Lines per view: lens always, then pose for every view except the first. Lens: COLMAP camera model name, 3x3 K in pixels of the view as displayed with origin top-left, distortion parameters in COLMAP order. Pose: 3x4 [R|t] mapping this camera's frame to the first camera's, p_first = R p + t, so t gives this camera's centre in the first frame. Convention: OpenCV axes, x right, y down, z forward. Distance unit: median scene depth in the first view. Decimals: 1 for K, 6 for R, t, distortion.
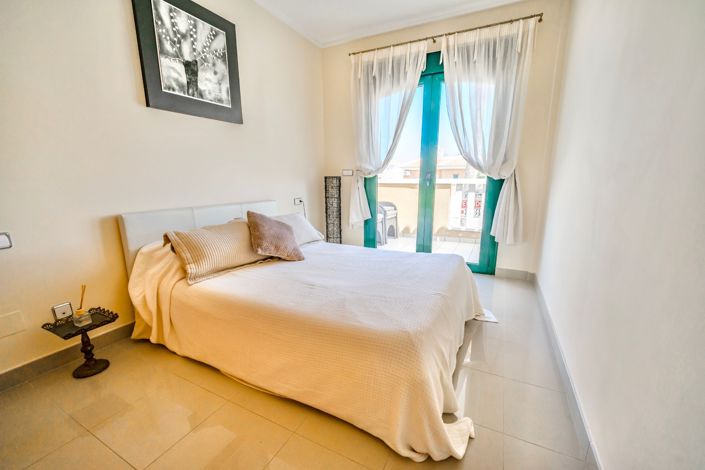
lens RADIAL K [[292.9, 0, 339.7], [0, 292.9, 236.4], [0, 0, 1]] dist [0.000200, -0.000849]
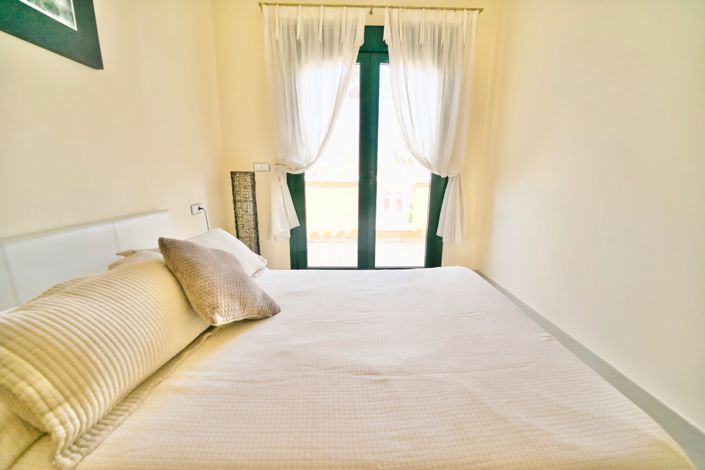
lens RADIAL K [[292.9, 0, 333.4], [0, 292.9, 233.7], [0, 0, 1]] dist [0.000200, -0.000849]
pose [[0.873485, -0.088741, 0.478695, -0.309921], [0.088182, 0.995822, 0.023698, -0.084247], [-0.478798, 0.021512, 0.877662, 0.437225]]
